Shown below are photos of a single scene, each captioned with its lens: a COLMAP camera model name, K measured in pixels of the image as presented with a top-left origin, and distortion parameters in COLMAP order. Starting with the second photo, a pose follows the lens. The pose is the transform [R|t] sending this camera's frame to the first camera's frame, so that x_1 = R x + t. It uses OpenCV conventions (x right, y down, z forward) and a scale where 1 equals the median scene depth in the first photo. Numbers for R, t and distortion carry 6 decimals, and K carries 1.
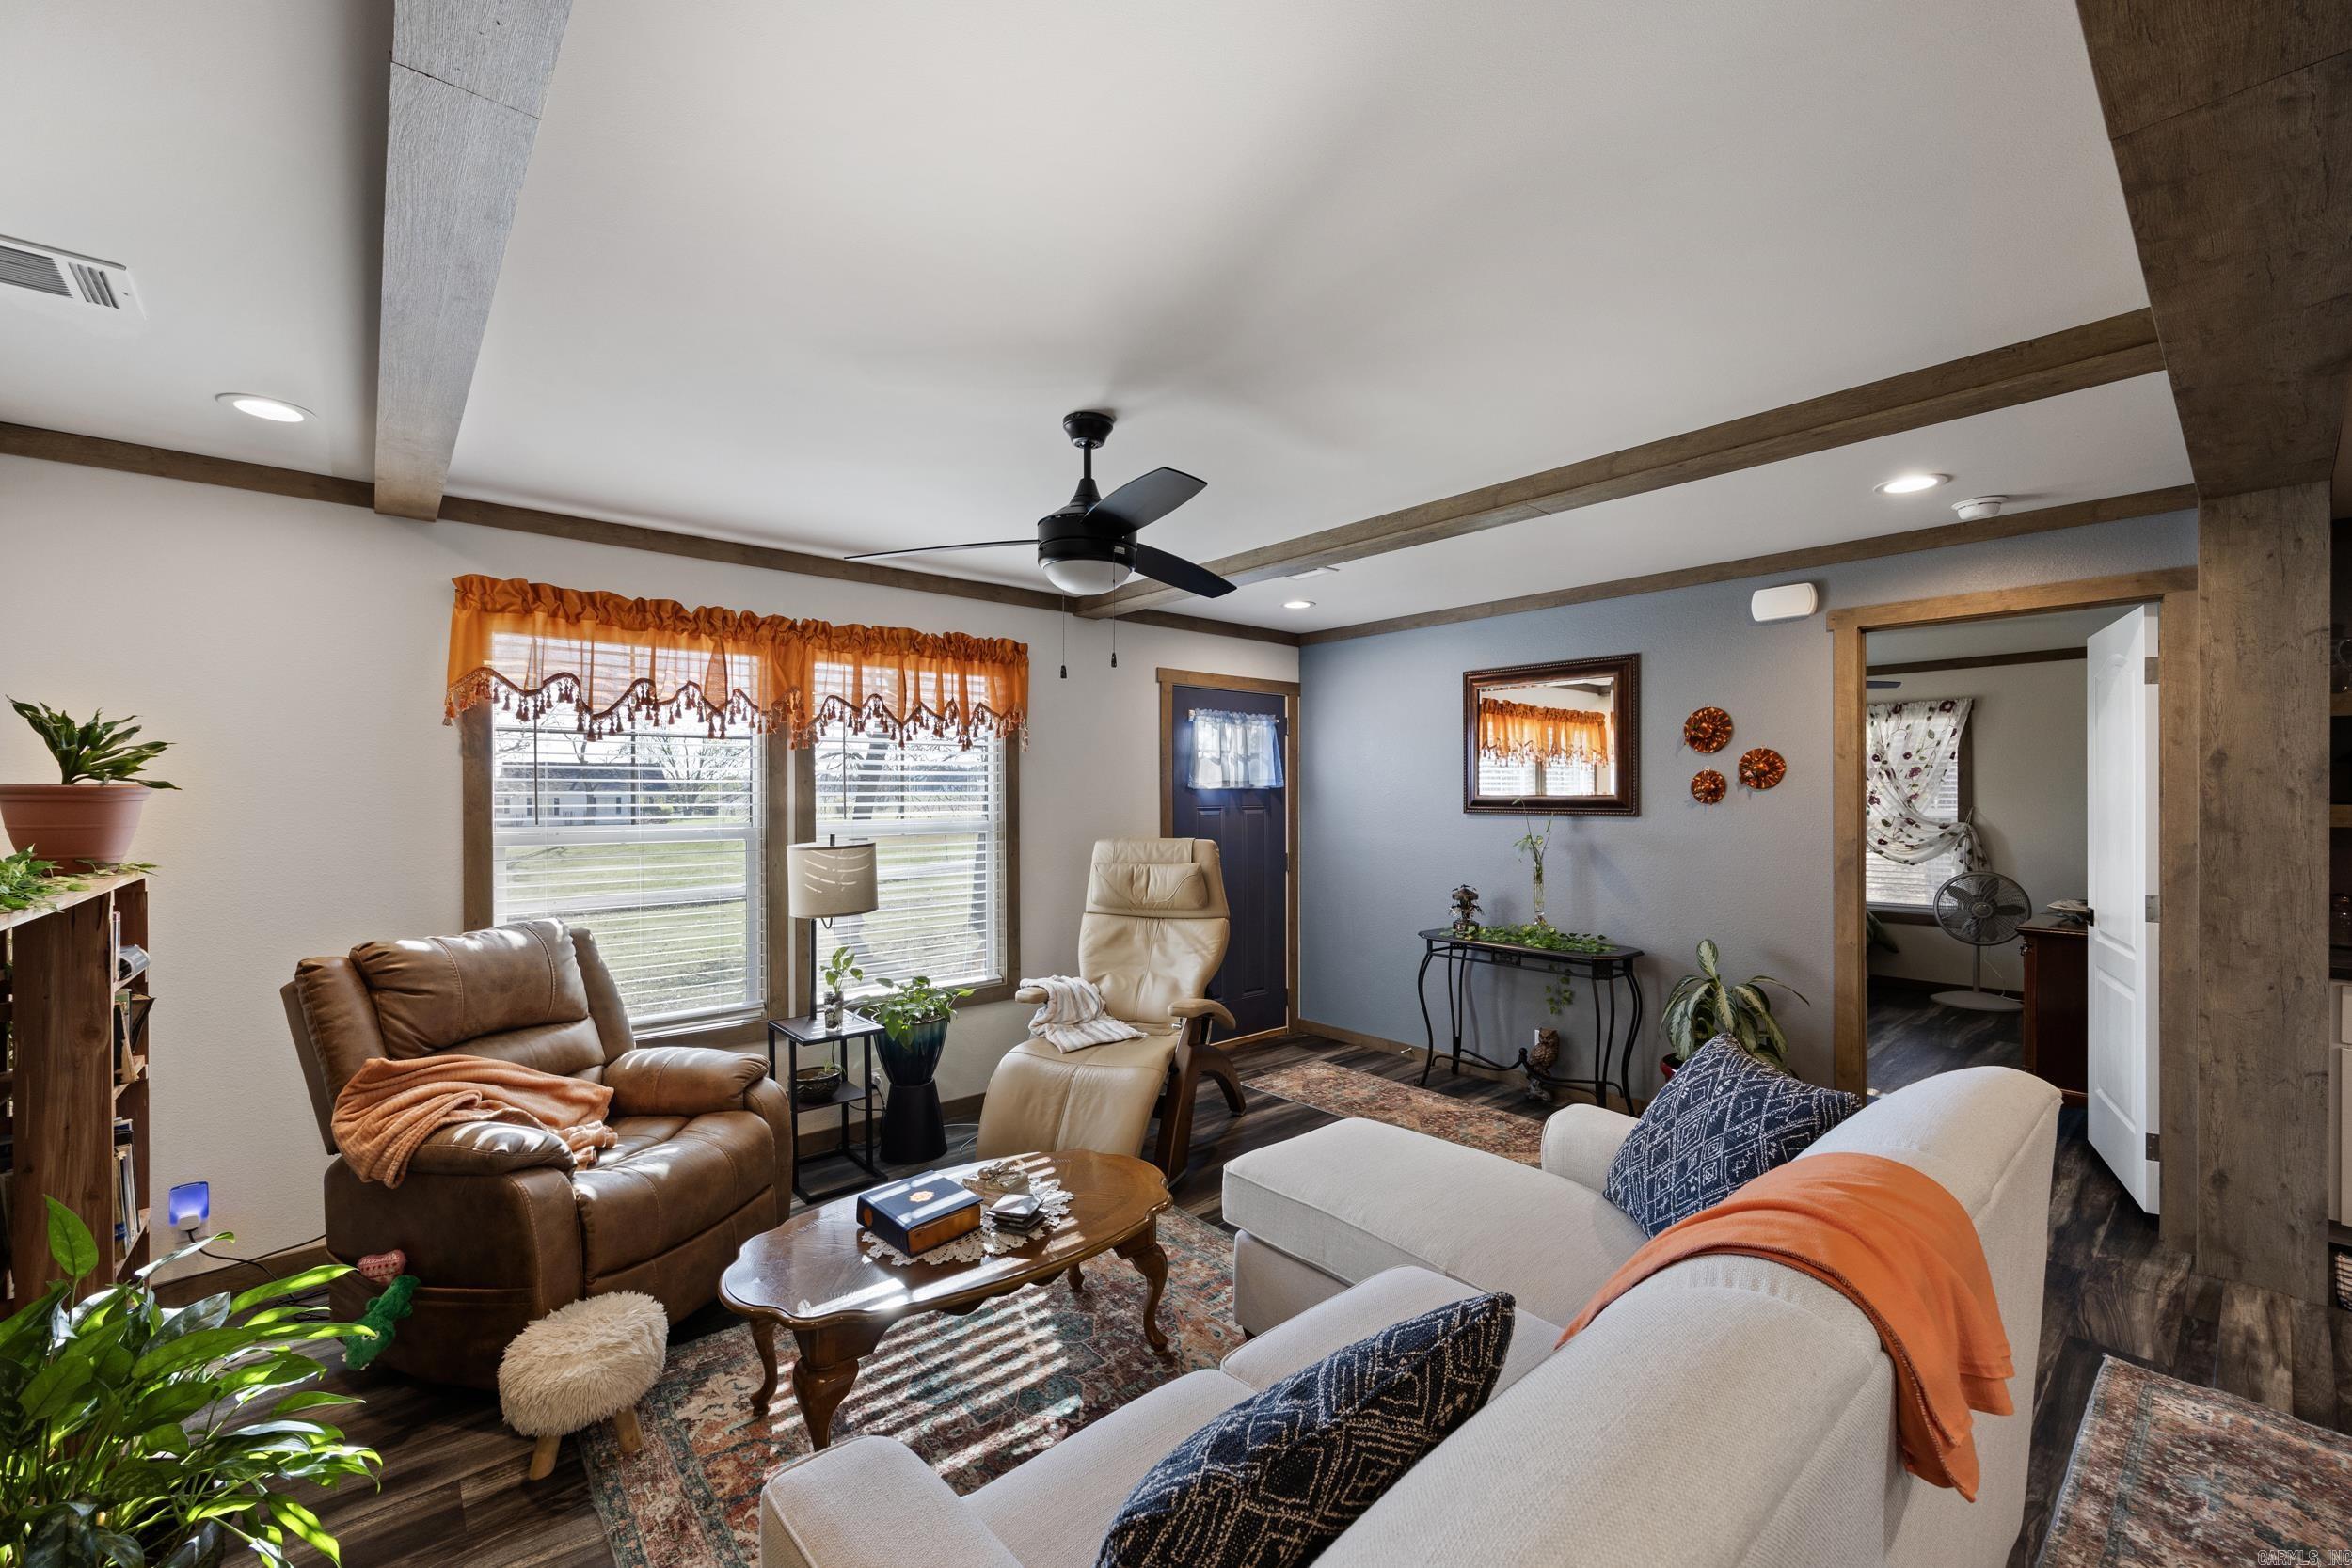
lens RADIAL K [[958.0, 0, 1189.9], [0, 958.0, 802.2], [0, 0, 1]] dist [-0.006879, 0.001980]
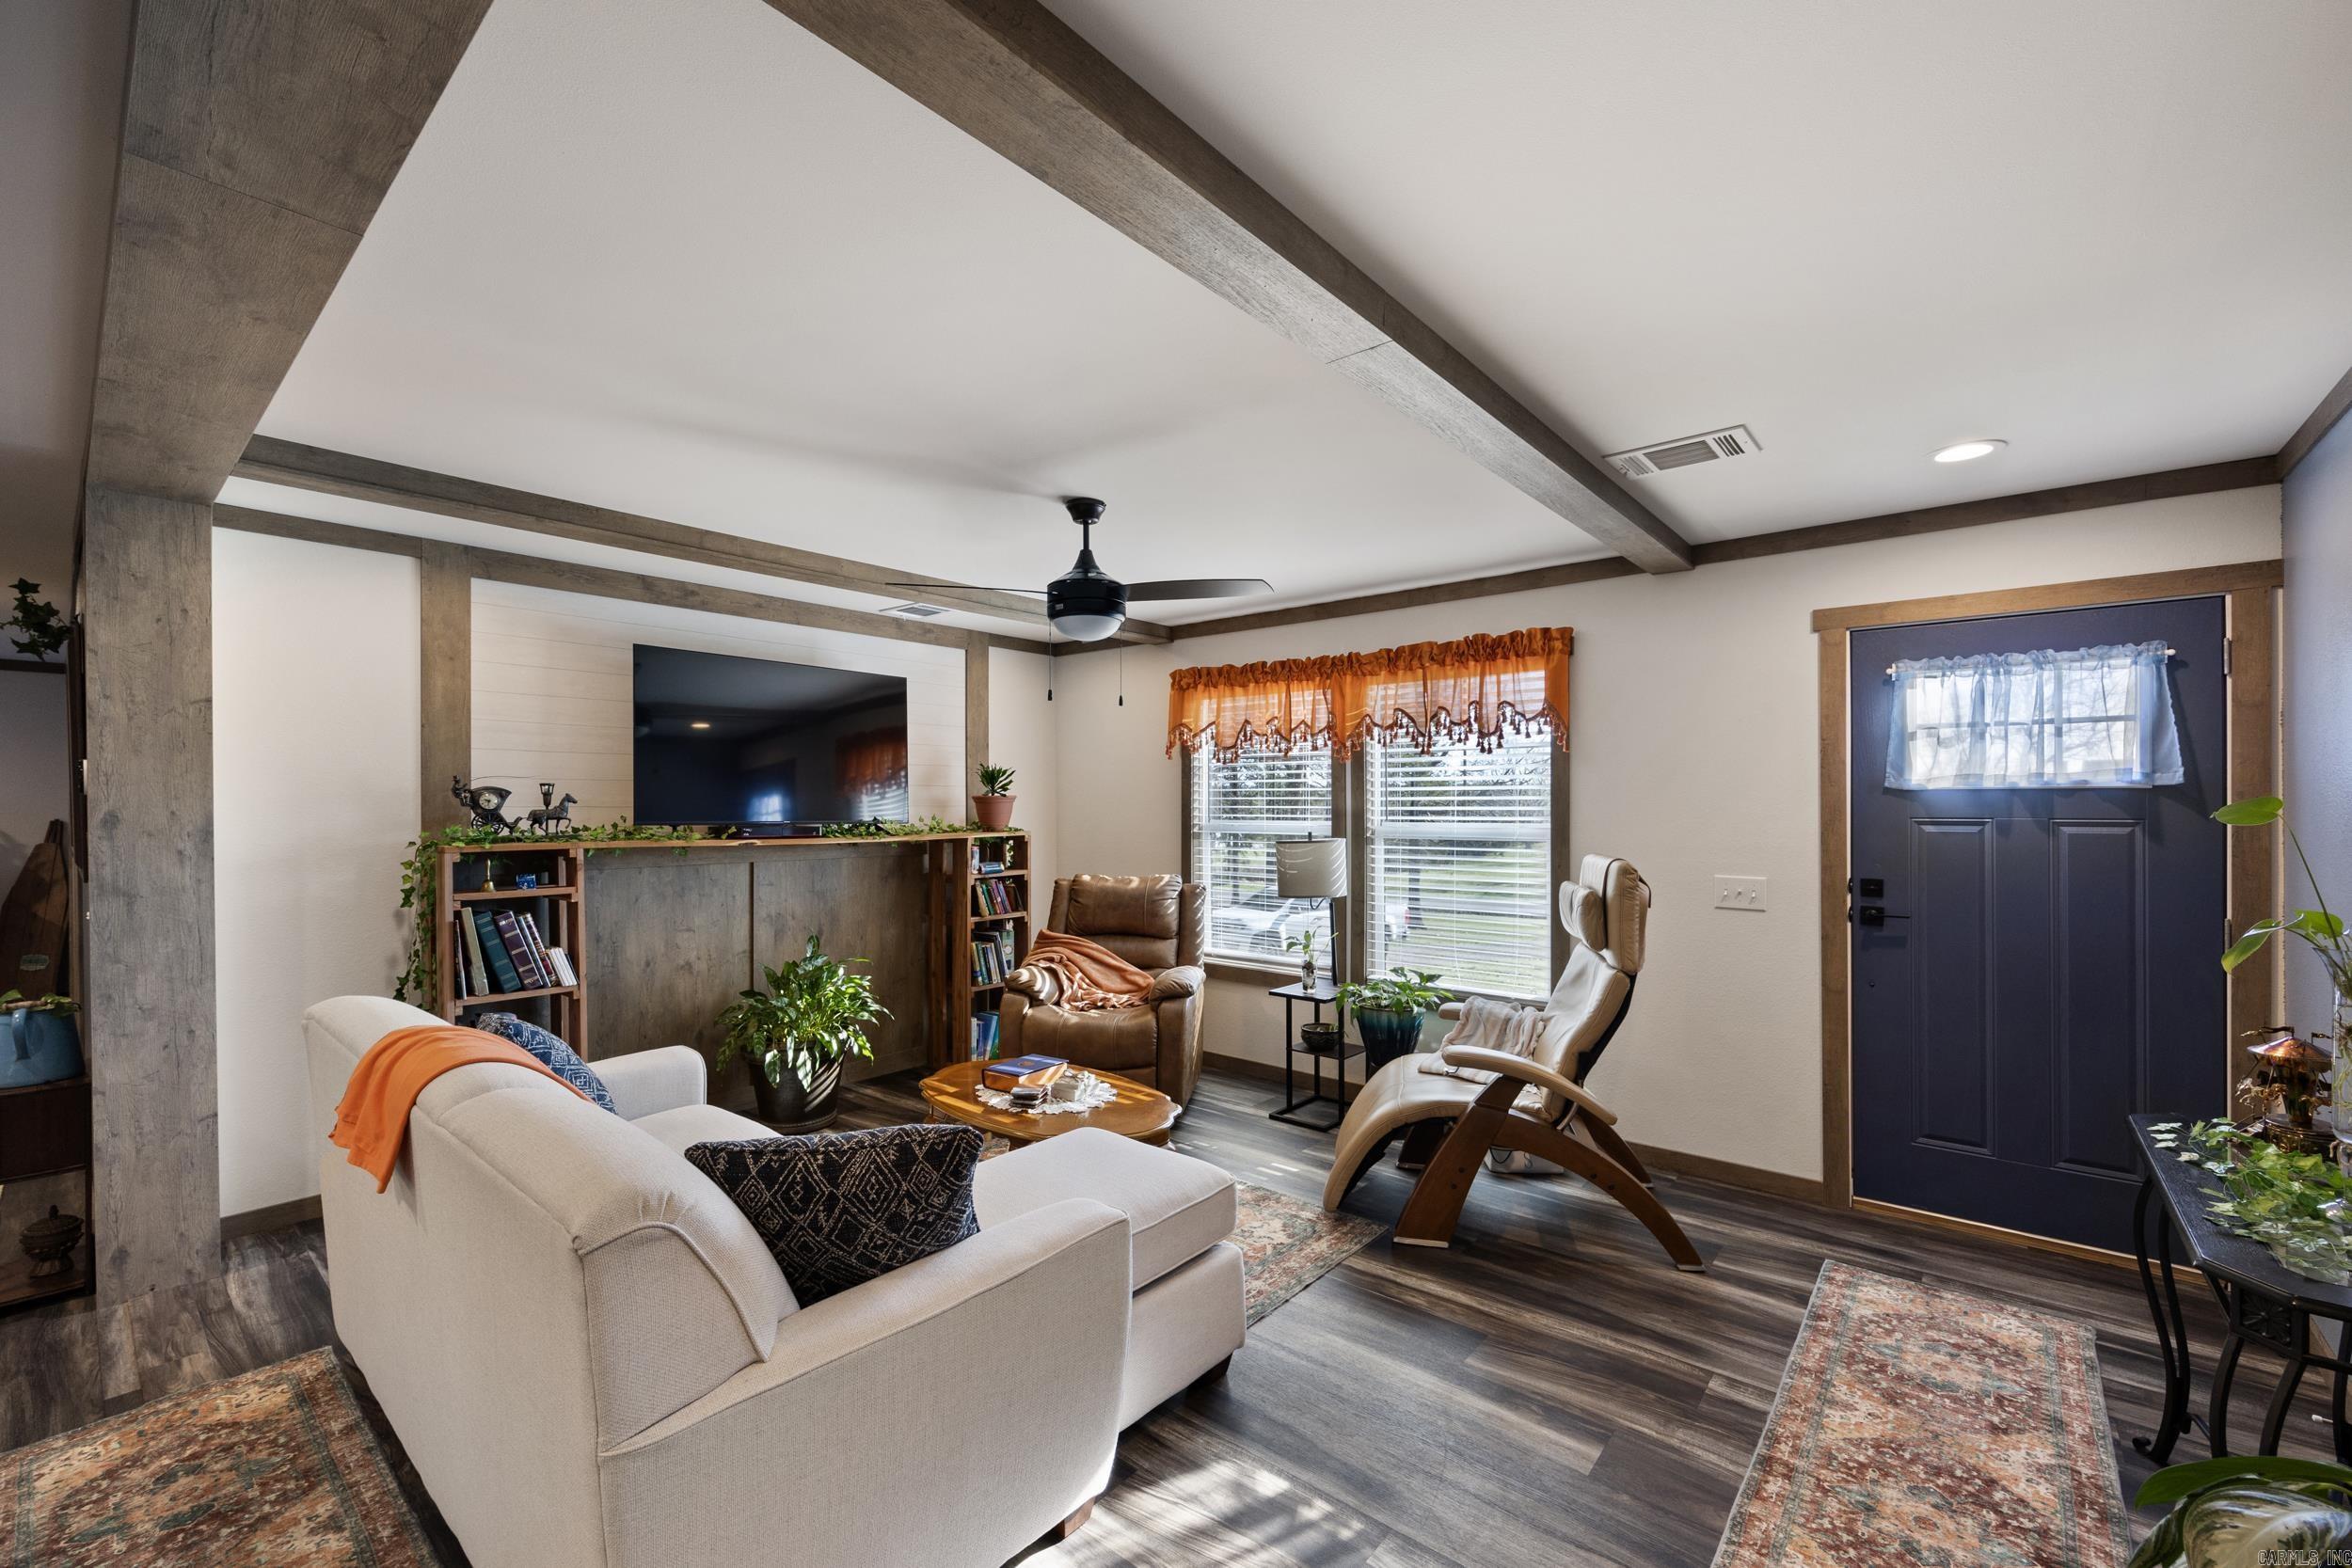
lens RADIAL K [[958.0, 0, 1194.0], [0, 958.0, 778.8], [0, 0, 1]] dist [-0.006879, 0.001980]
pose [[0.153123, -0.021600, -0.987971, 0.904320], [-0.006804, 0.999714, -0.022911, -0.004315], [0.988184, 0.010231, 0.152933, 0.733815]]
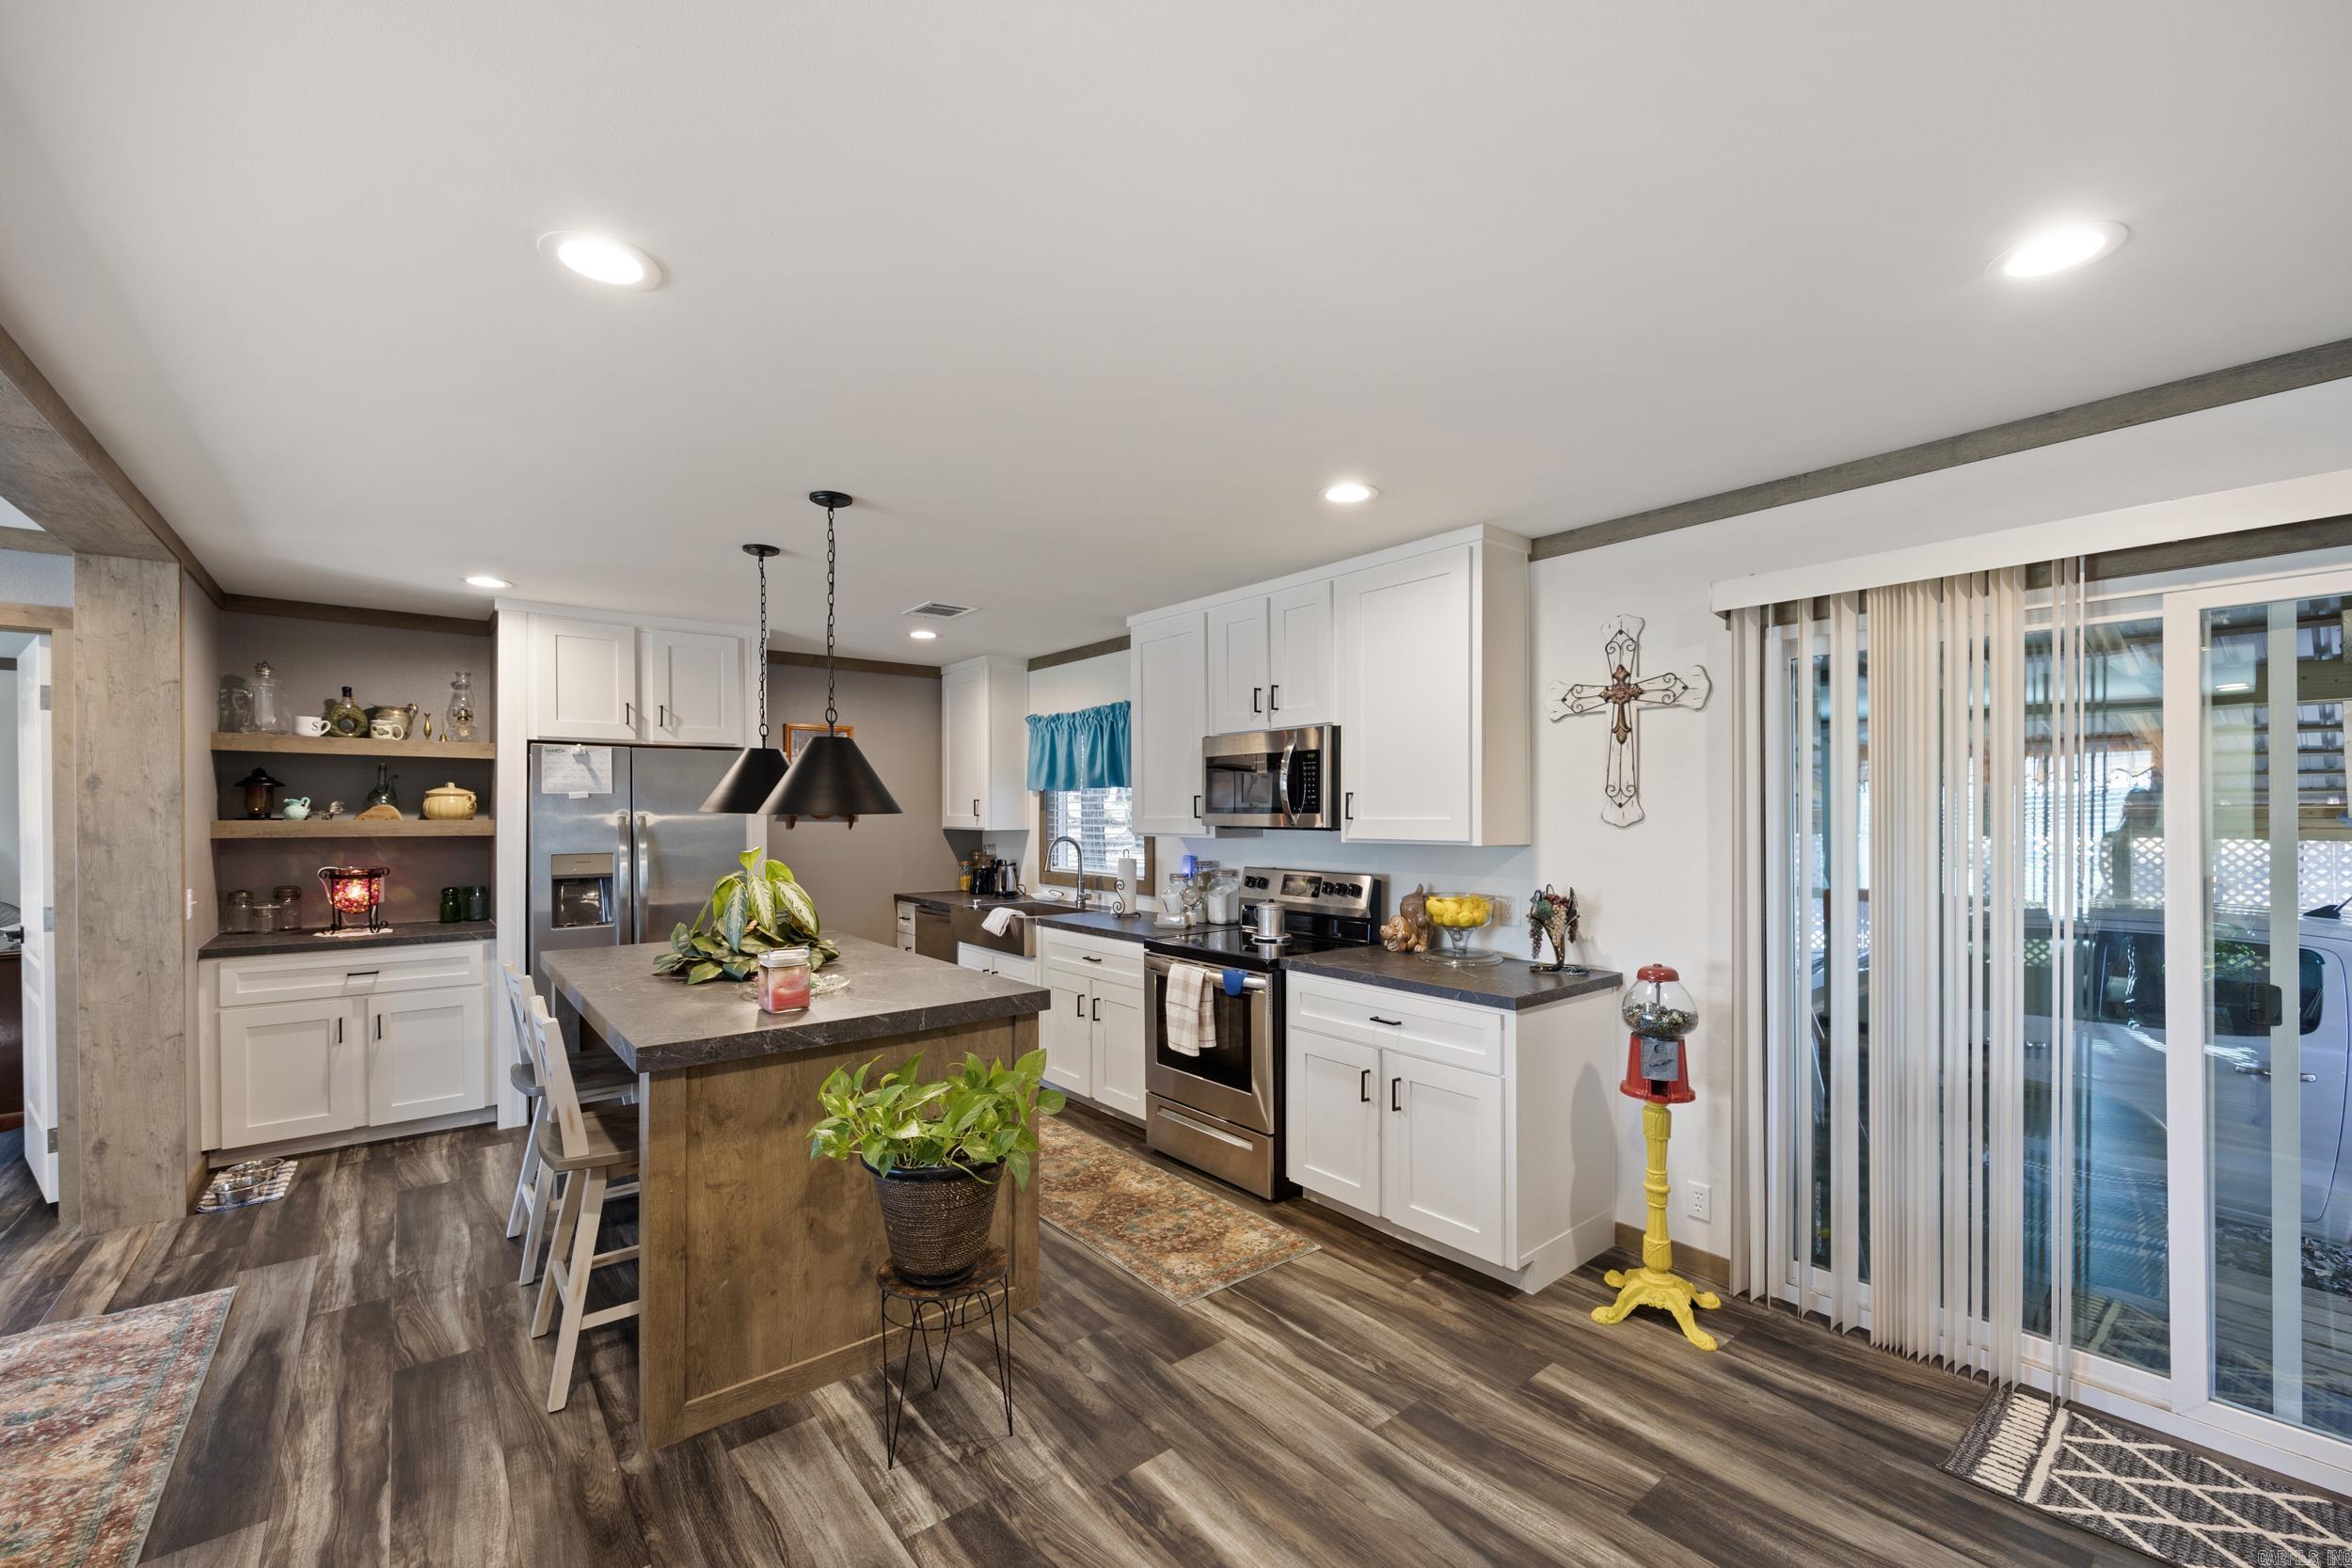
lens RADIAL K [[958.0, 0, 1176.5], [0, 958.0, 809.5], [0, 0, 1]] dist [-0.006879, 0.001980]
pose [[0.030993, 0.001154, 0.999519, -0.025724], [0.012931, 0.999915, -0.001556, 0.005967], [-0.999436, 0.012973, 0.030976, -0.308380]]
